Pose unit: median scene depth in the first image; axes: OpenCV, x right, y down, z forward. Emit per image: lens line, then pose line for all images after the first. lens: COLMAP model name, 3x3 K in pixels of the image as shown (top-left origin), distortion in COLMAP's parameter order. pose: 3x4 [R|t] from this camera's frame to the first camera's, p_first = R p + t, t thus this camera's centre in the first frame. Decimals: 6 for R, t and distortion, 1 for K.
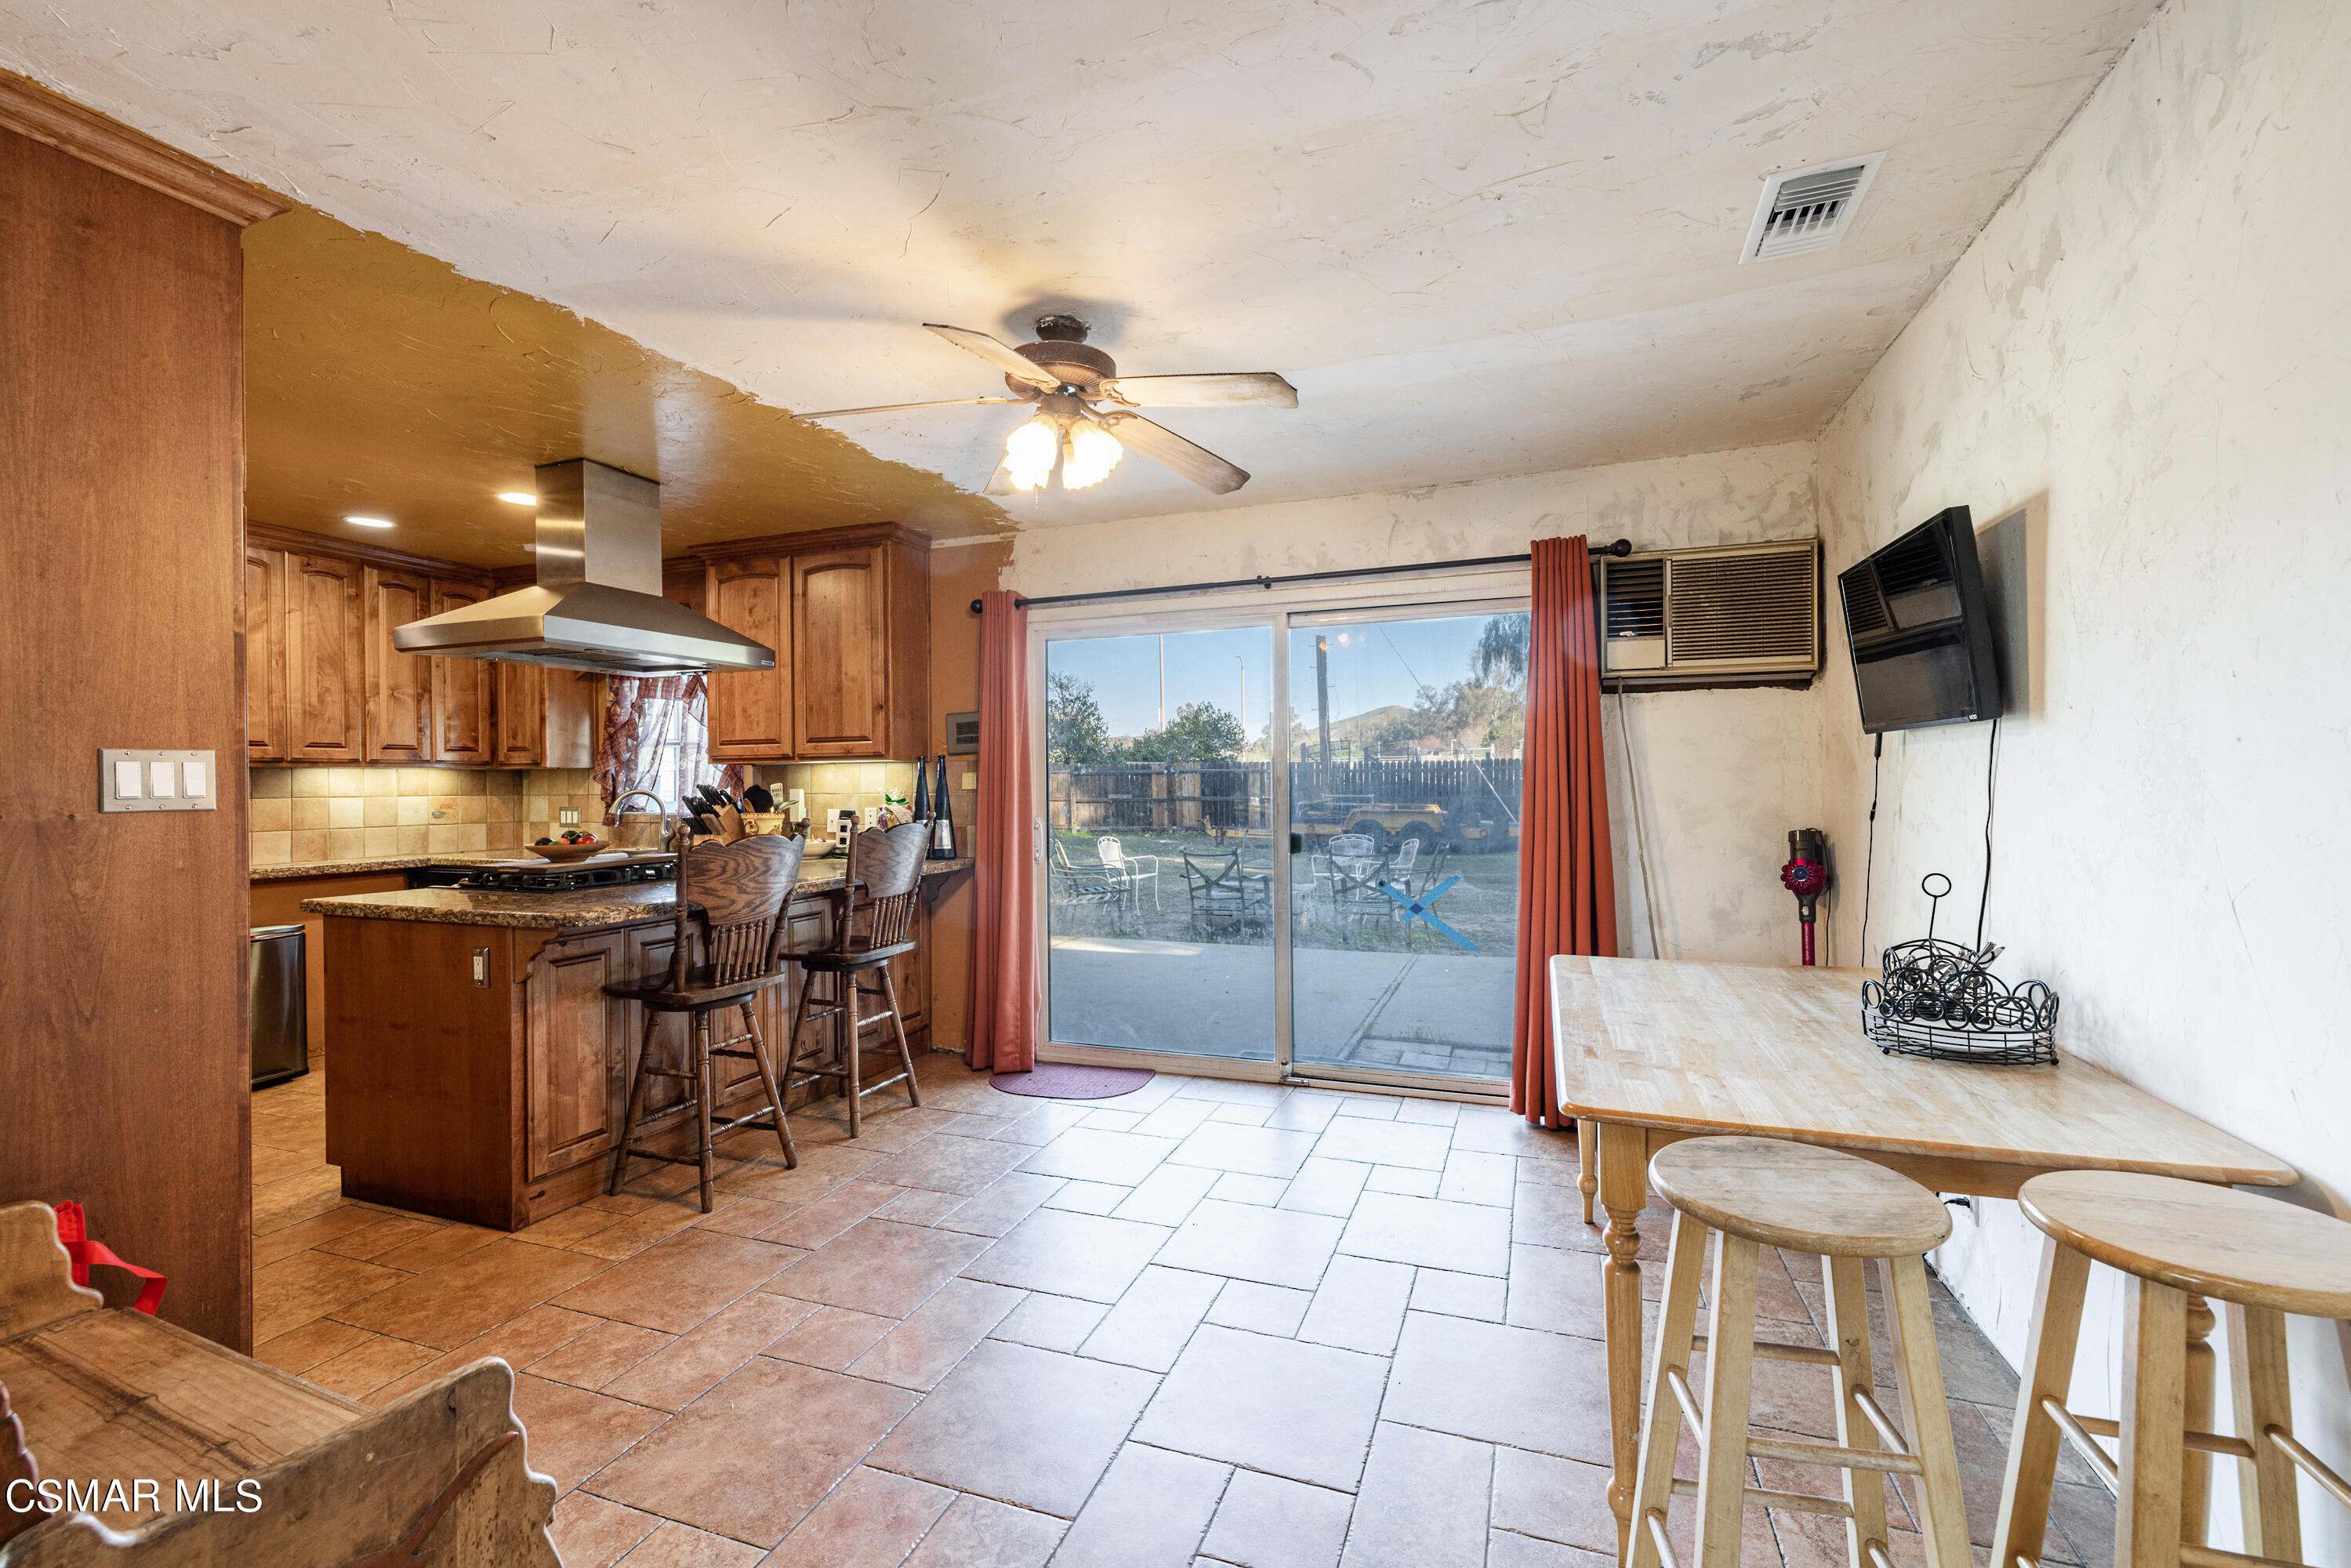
lens RADIAL K [[1012.8, 0, 1170.4], [0, 1012.8, 785.4], [0, 0, 1]] dist [0.000441, 0.000086]
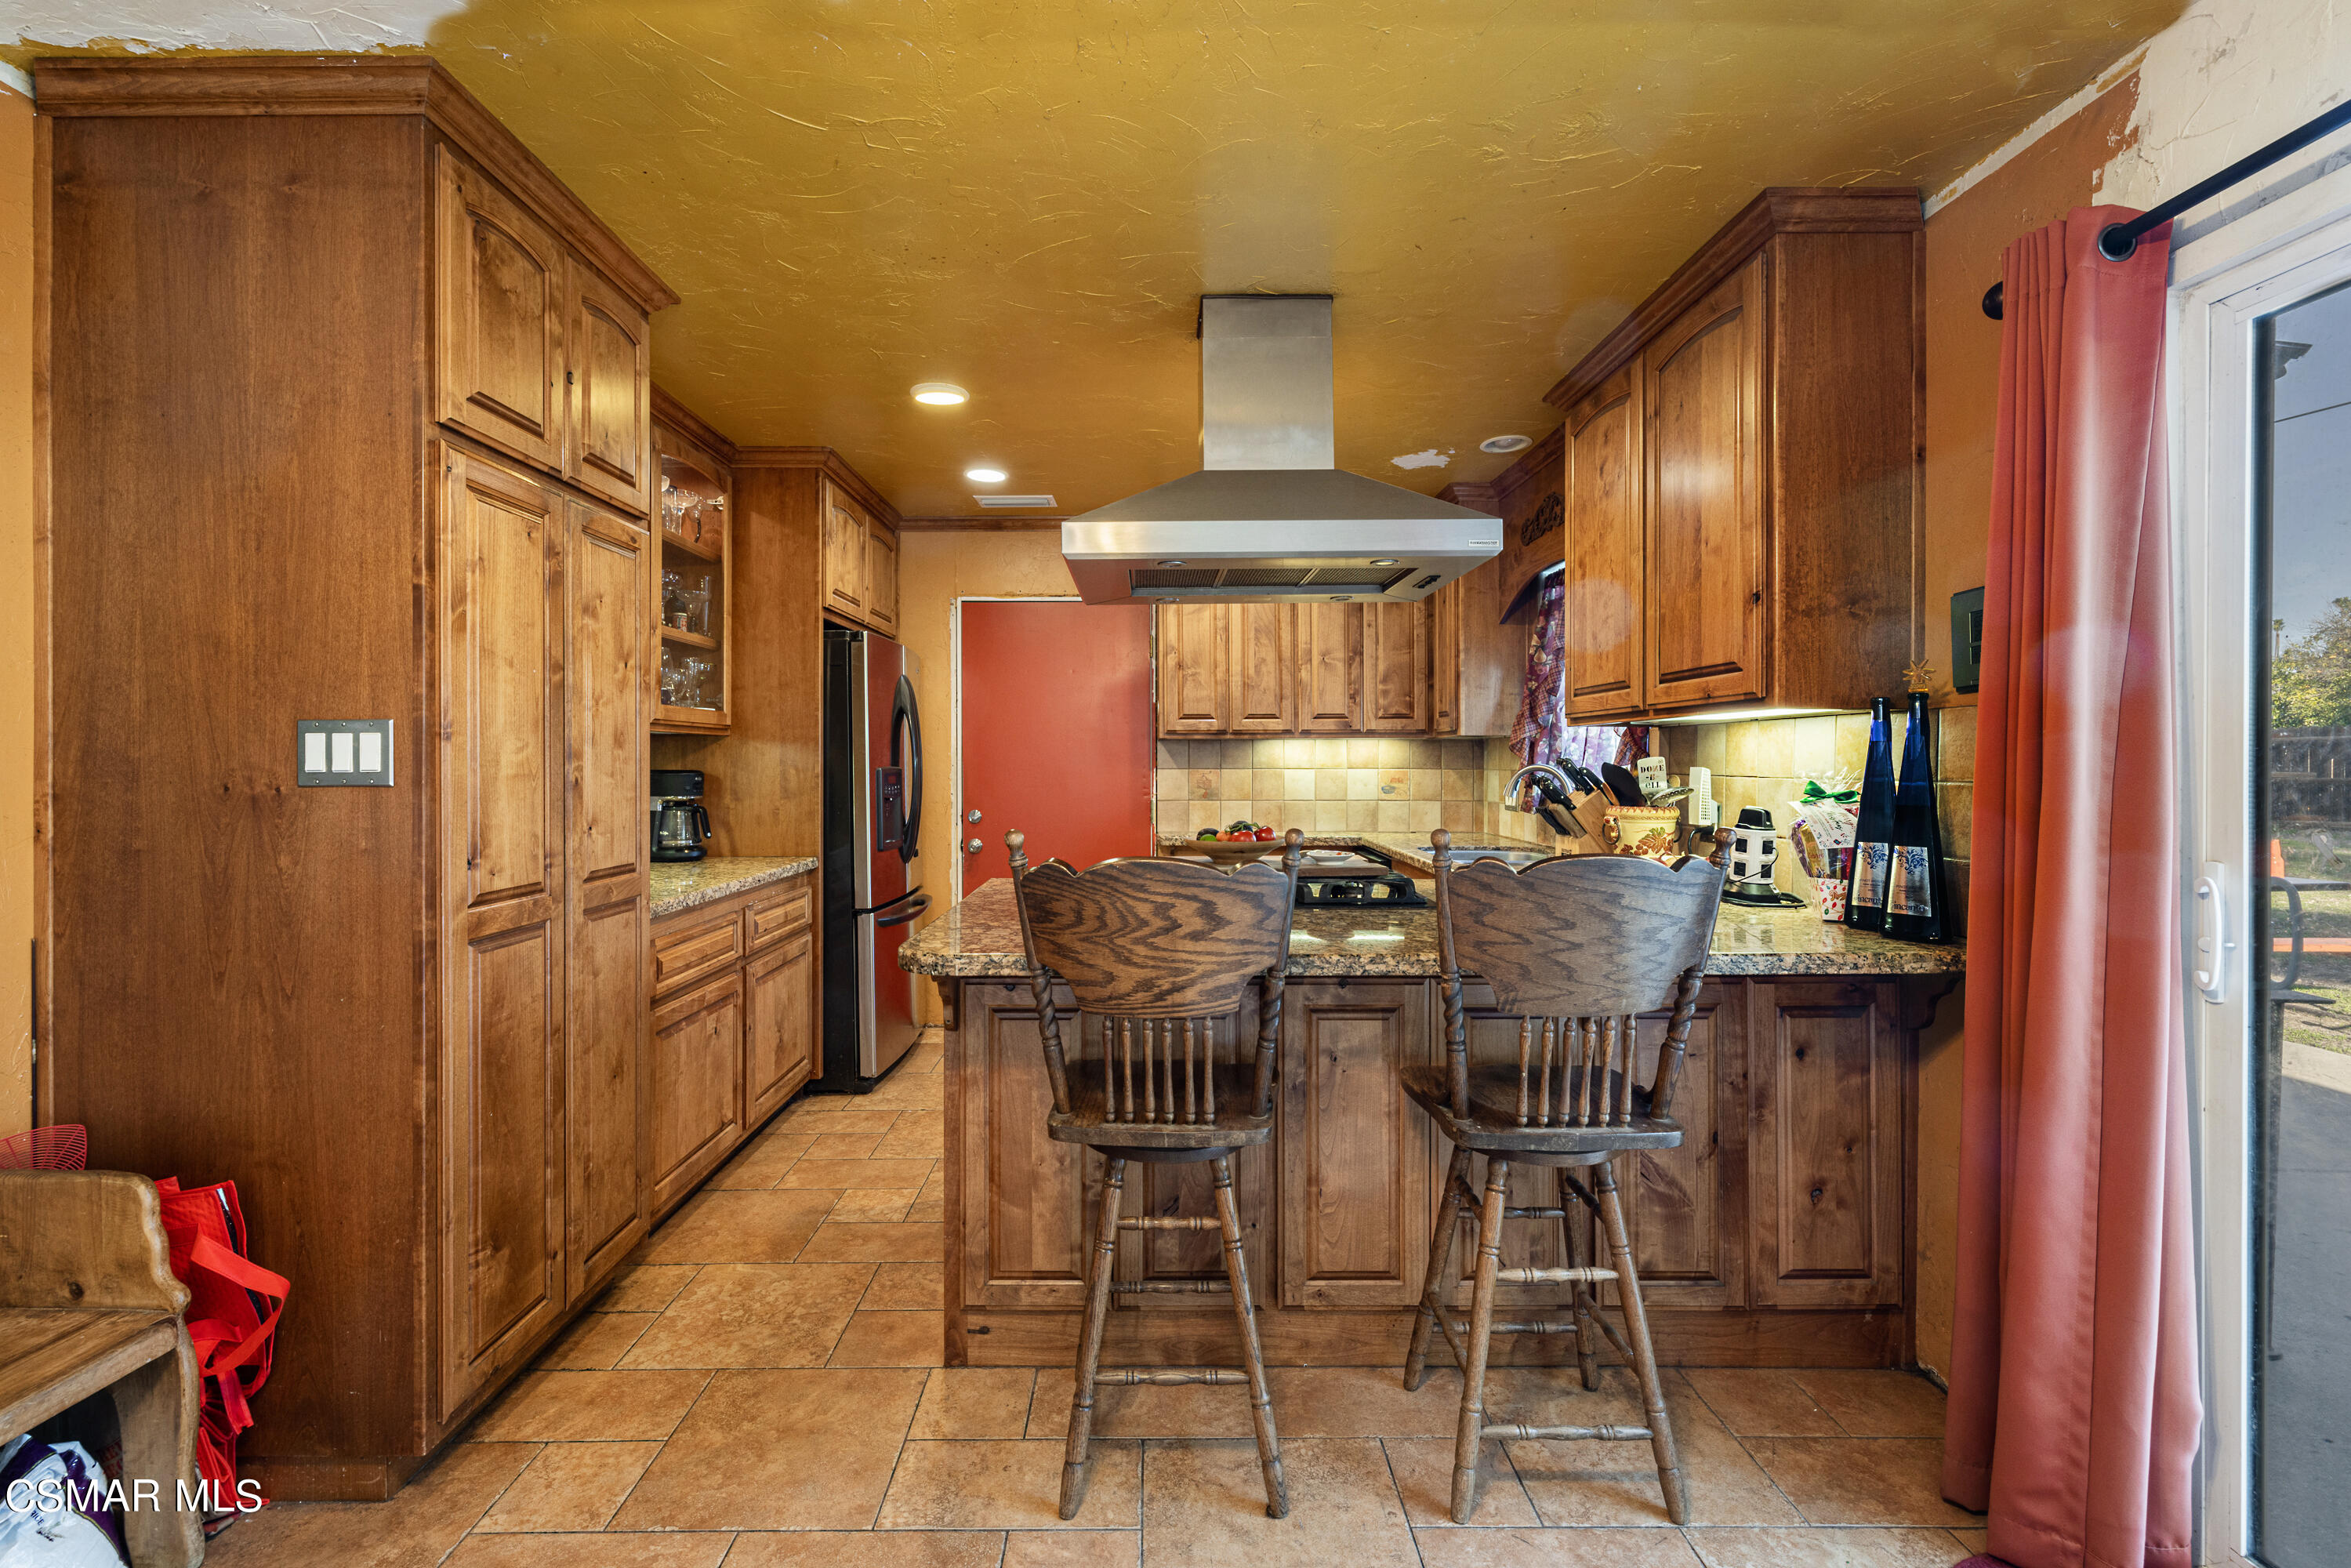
lens RADIAL K [[1005.7, 0, 1170.6], [0, 1005.7, 764.2], [0, 0, 1]] dist [0.001533, 0.000275]
pose [[0.357895, 0.012263, -0.933681, 0.054745], [-0.004465, 0.999925, 0.011421, -0.003549], [0.933751, 0.000081, 0.357923, 0.561552]]
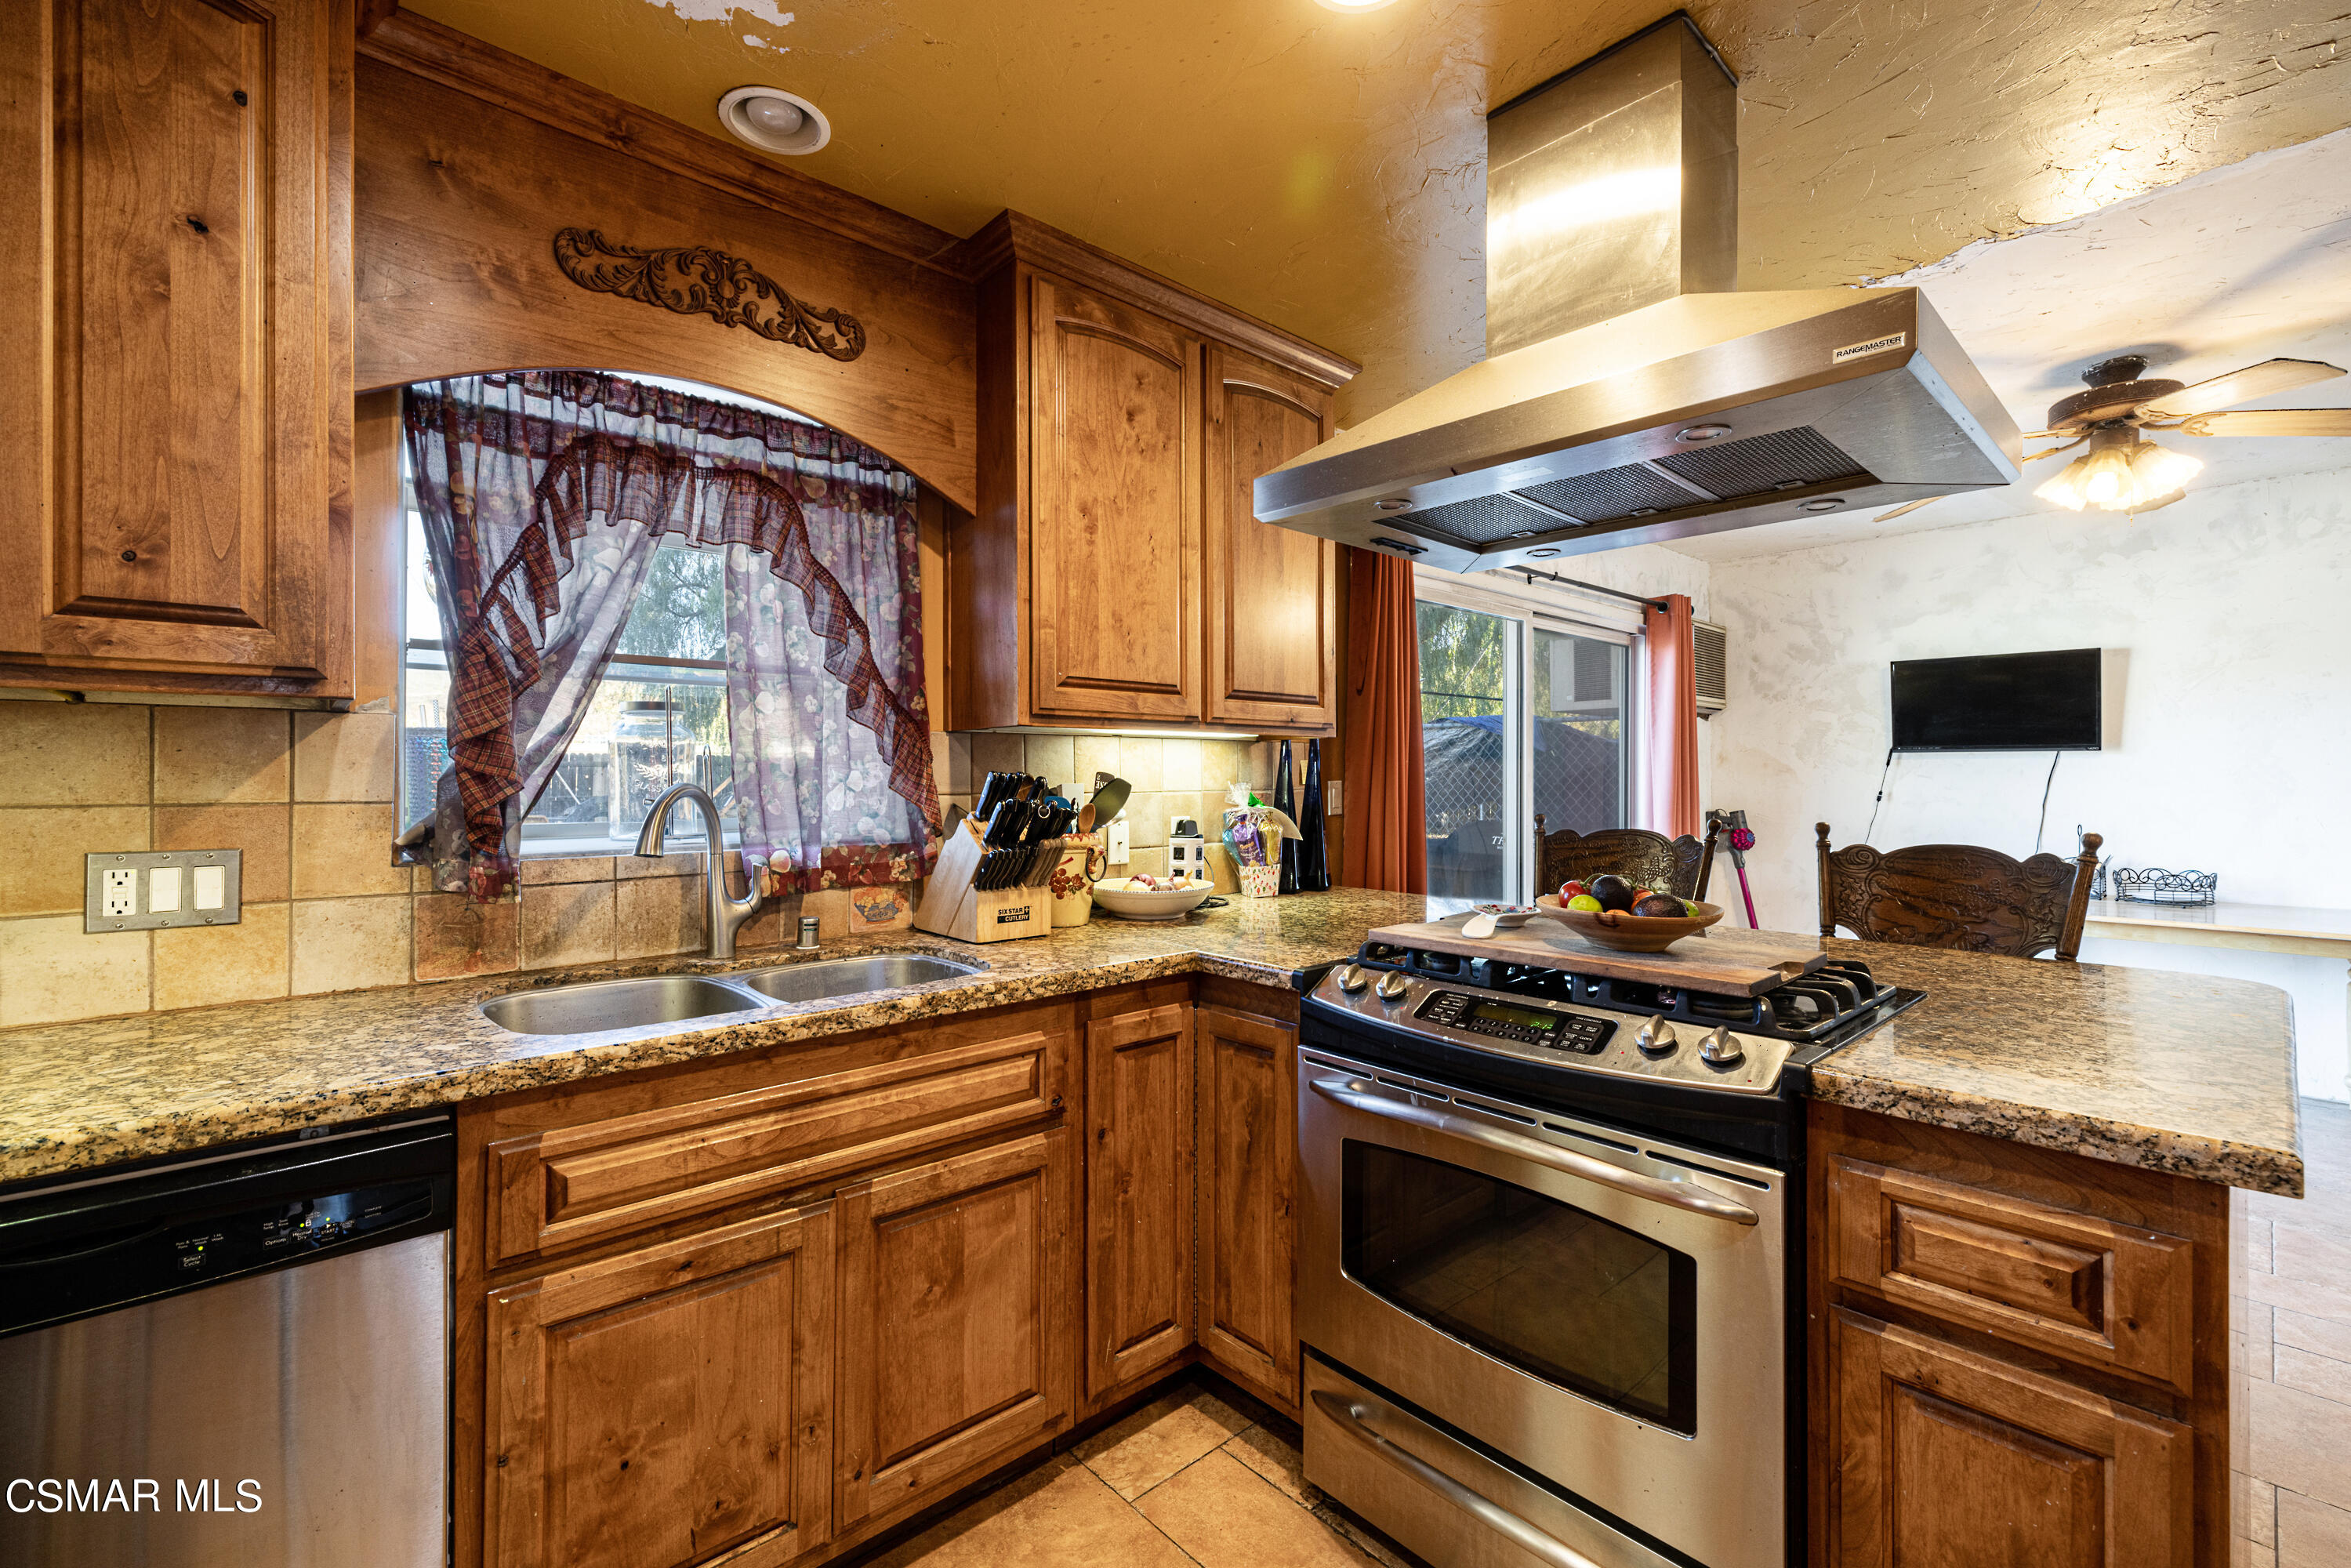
lens RADIAL K [[1012.8, 0, 1170.4], [0, 1012.8, 785.4], [0, 0, 1]] dist [0.000441, 0.000086]
pose [[0.458073, 0.002729, 0.888910, -0.859618], [-0.003509, 0.999993, -0.001262, 0.005750], [-0.888908, -0.002541, 0.458079, 0.778908]]
